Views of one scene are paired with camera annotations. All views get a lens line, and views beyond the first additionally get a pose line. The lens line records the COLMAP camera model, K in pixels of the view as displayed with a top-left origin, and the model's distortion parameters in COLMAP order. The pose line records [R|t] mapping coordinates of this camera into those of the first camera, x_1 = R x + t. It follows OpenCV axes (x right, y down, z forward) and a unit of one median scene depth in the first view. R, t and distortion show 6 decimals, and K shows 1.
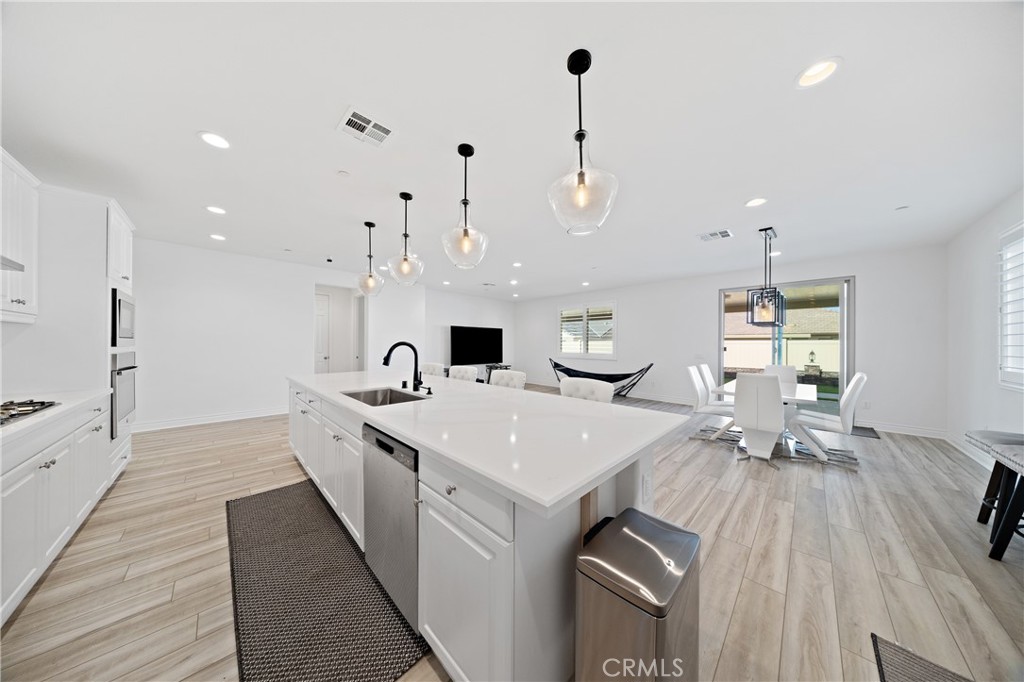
lens RADIAL K [[297.3, 0, 511.7], [0, 297.3, 343.8], [0, 0, 1]] dist [-0.000272, -0.000092]
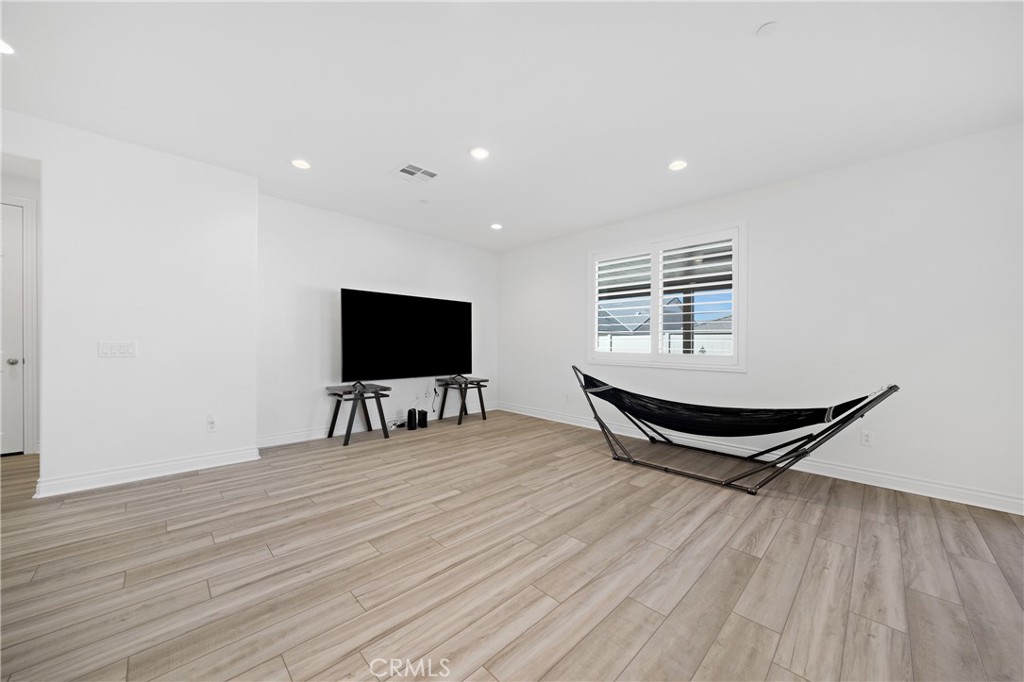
lens RADIAL K [[374.8, 0, 516.0], [0, 374.8, 340.7], [0, 0, 1]] dist [-0.000432, -0.000003]
pose [[0.999923, 0.002842, 0.012086, 0.036661], [-0.002870, 0.999993, 0.002333, 0.011065], [-0.012080, -0.002367, 0.999924, 0.451292]]
